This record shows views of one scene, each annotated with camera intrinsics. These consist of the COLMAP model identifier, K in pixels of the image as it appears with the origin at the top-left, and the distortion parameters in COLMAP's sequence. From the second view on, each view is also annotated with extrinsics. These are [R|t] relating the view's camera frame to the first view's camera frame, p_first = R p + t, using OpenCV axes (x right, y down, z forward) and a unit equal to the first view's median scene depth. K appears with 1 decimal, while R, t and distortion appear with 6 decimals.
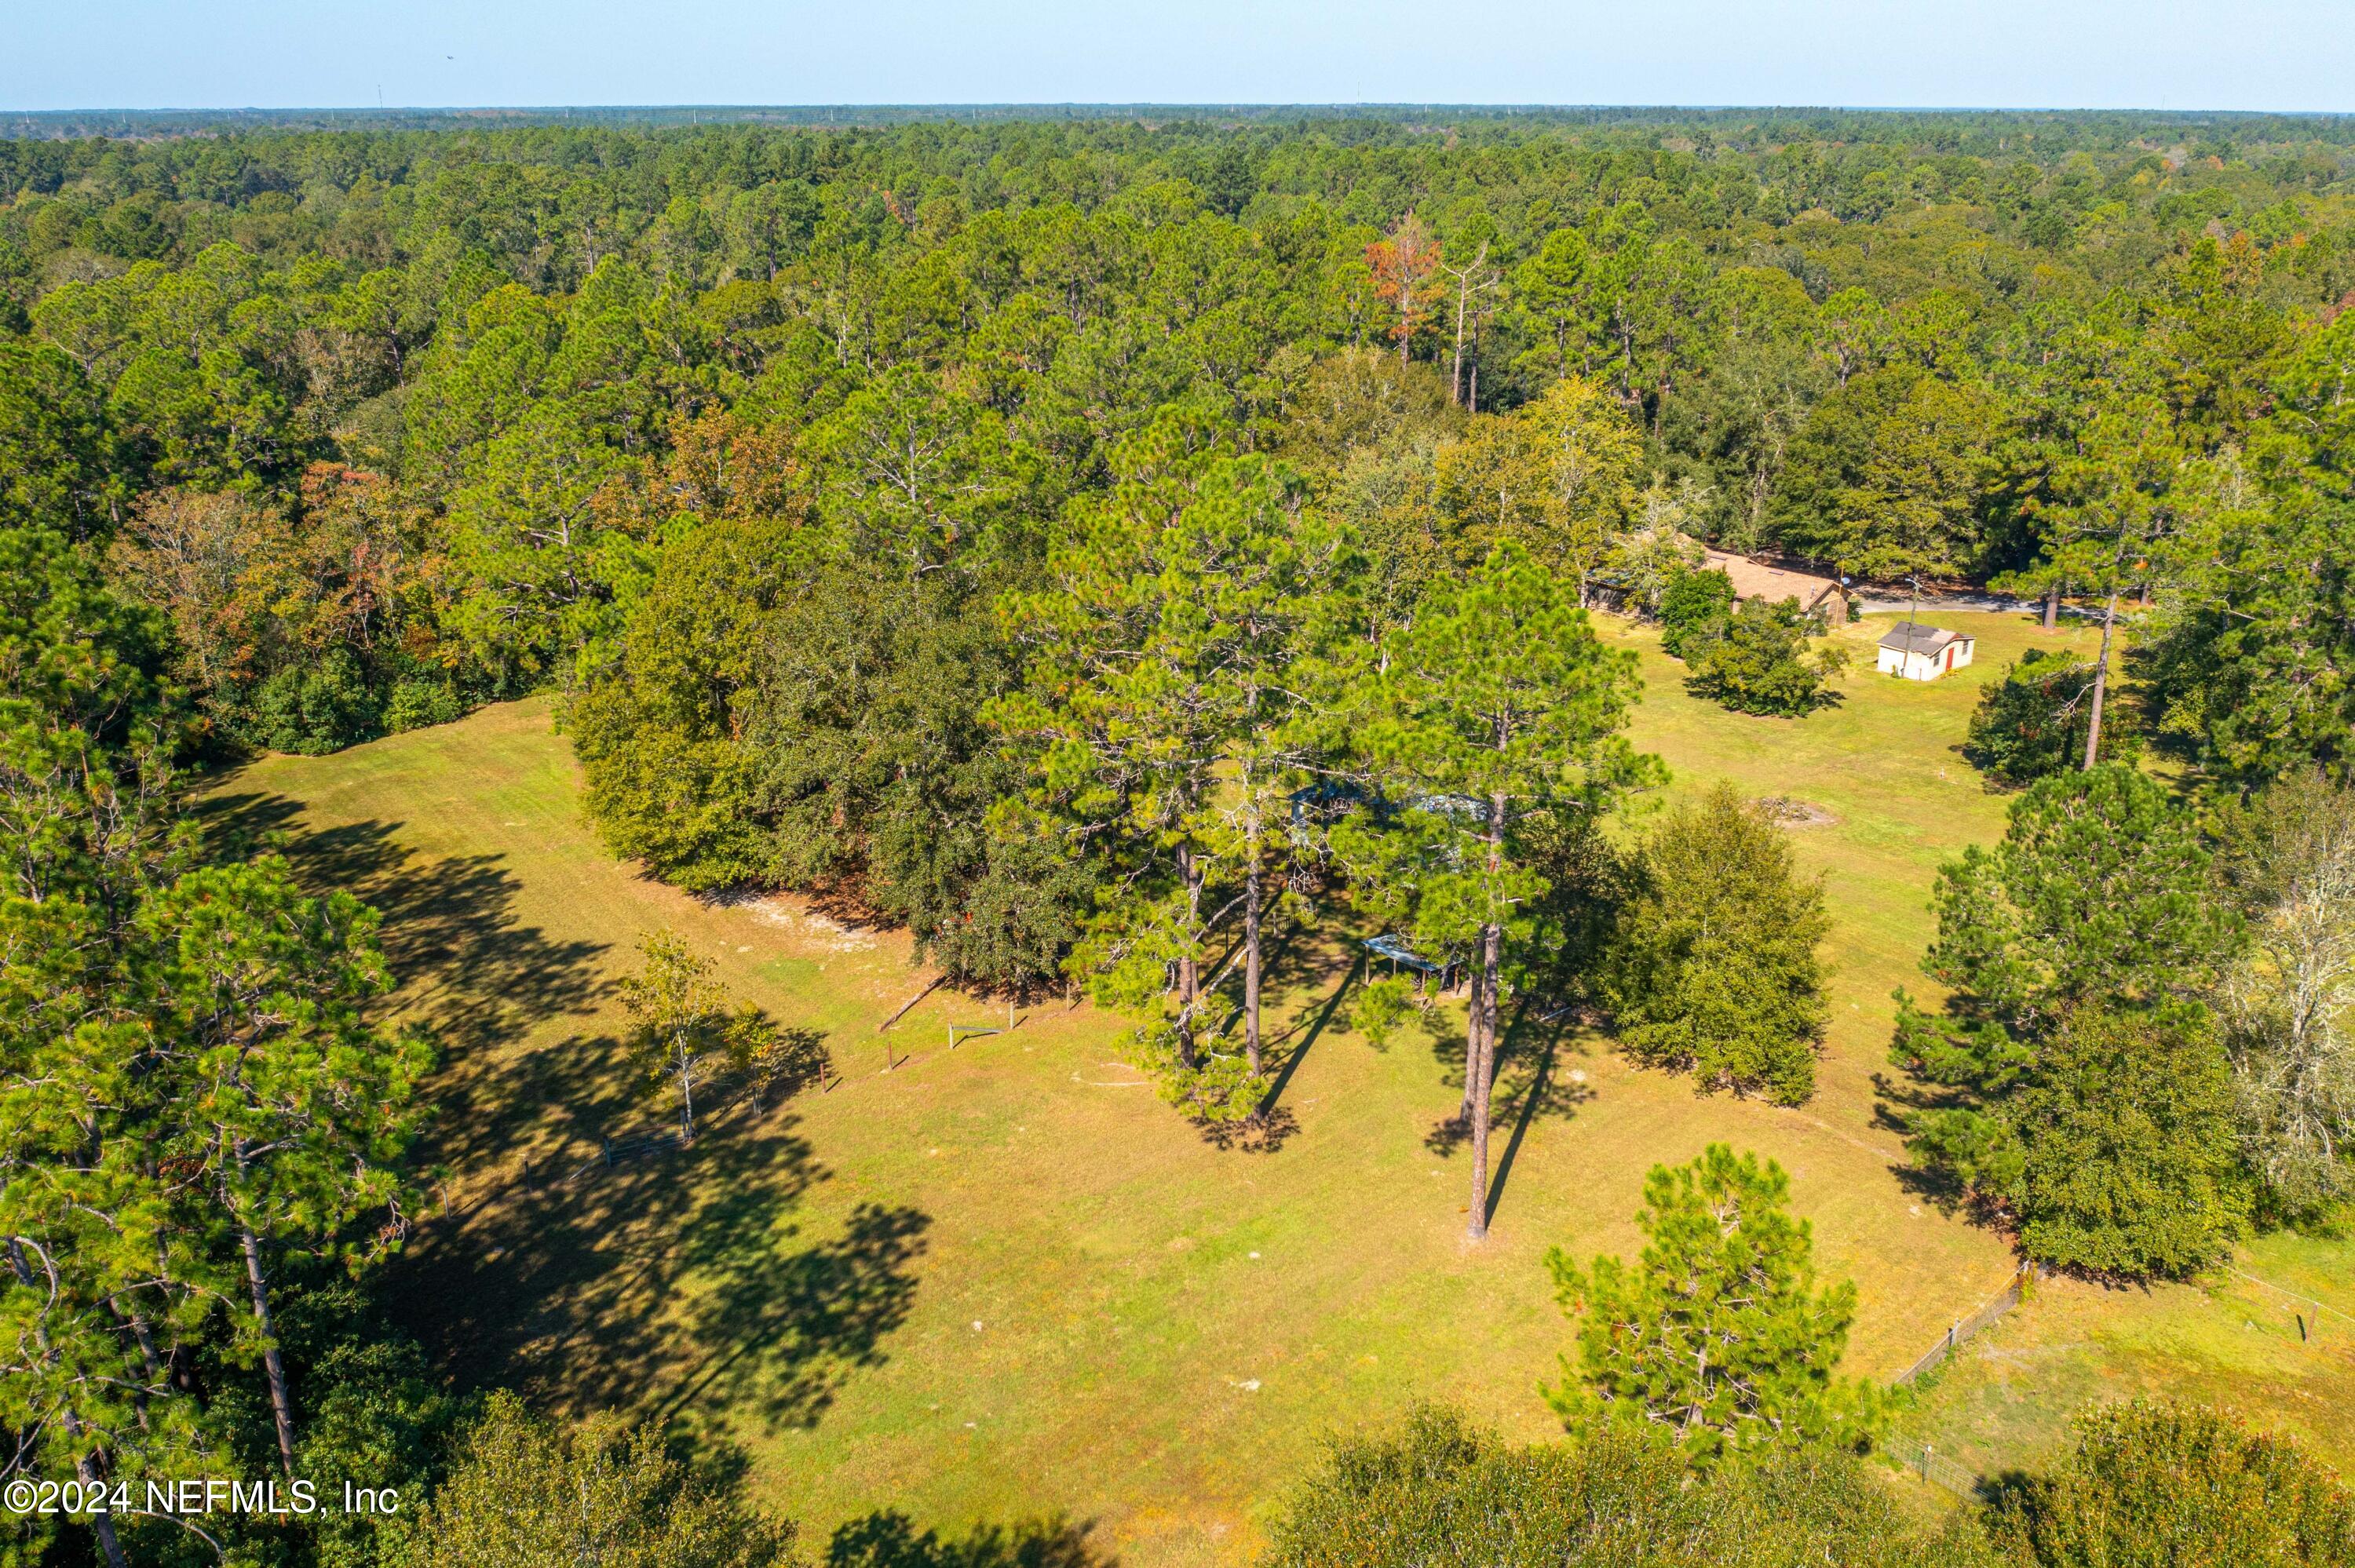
lens RADIAL K [[1857.8, 0, 1181.7], [0, 1857.8, 787.3], [0, 0, 1]] dist [-0.025321, 0.001363]
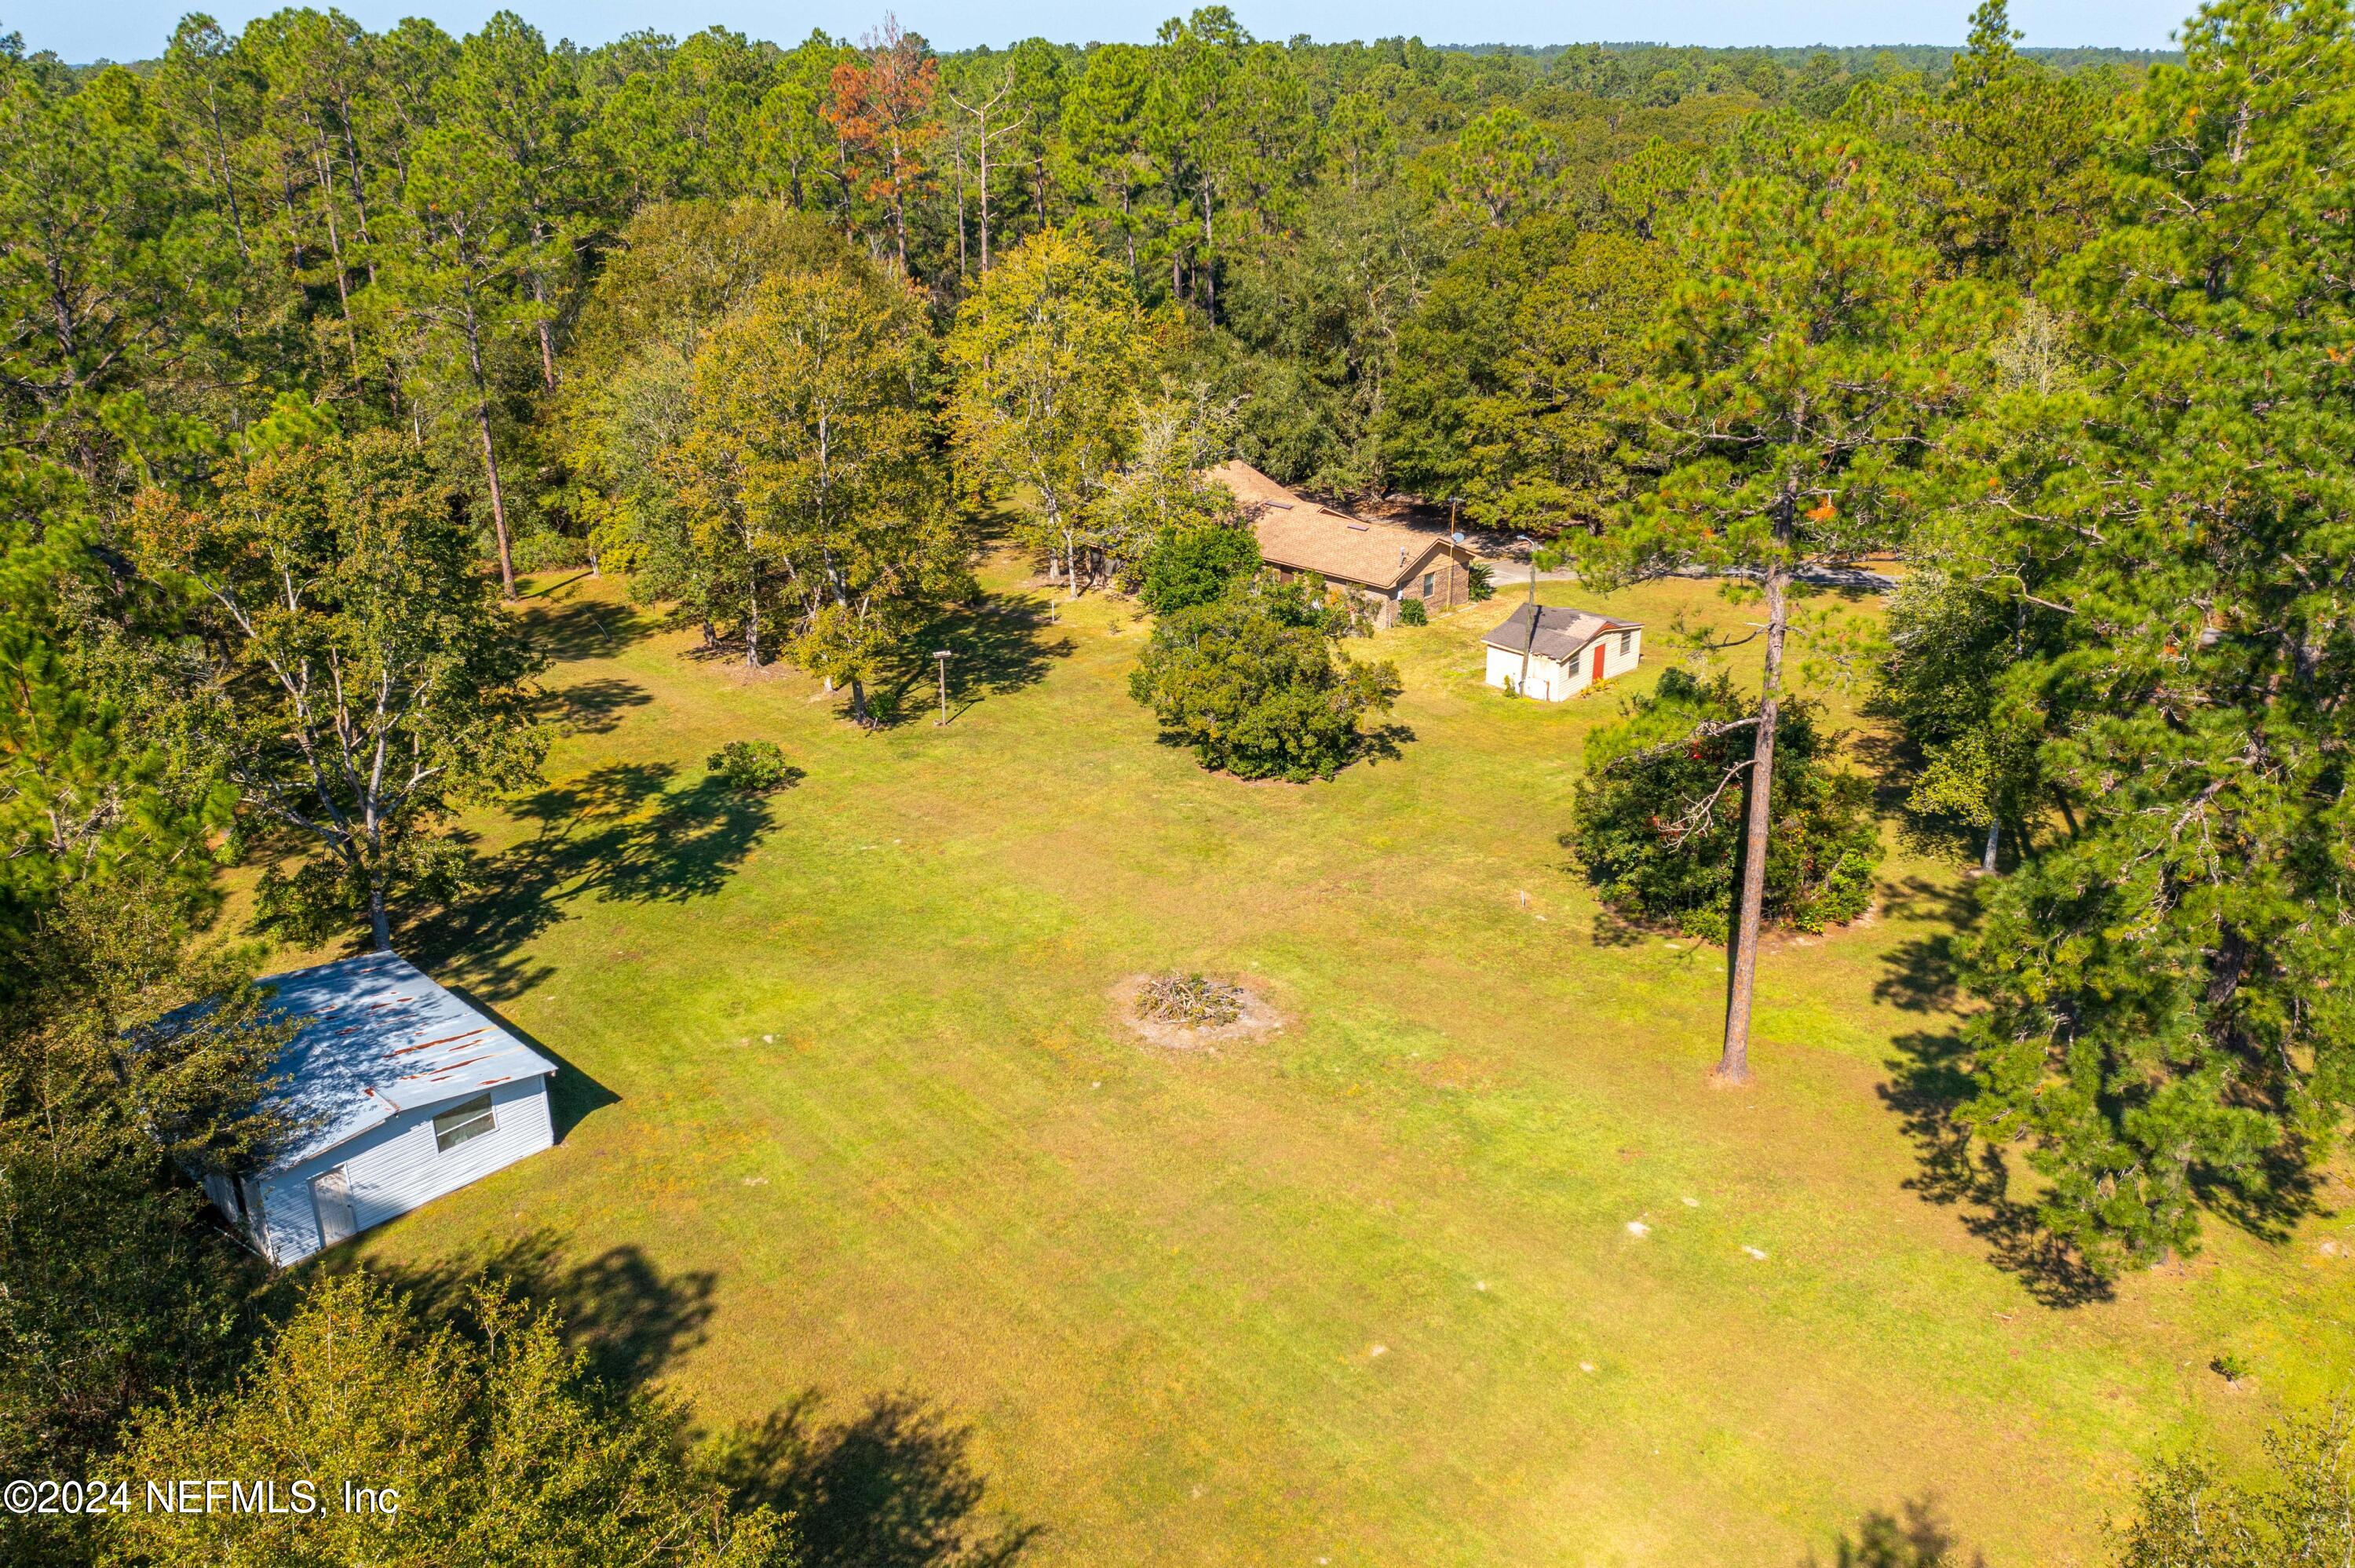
lens RADIAL K [[1857.8, 0, 1174.3], [0, 1857.8, 781.1], [0, 0, 1]] dist [-0.025321, 0.001363]
pose [[0.996988, -0.031910, 0.070690, 0.226953], [0.030265, 0.999248, 0.024224, -0.048958], [-0.071410, -0.022011, 0.997204, 0.388251]]
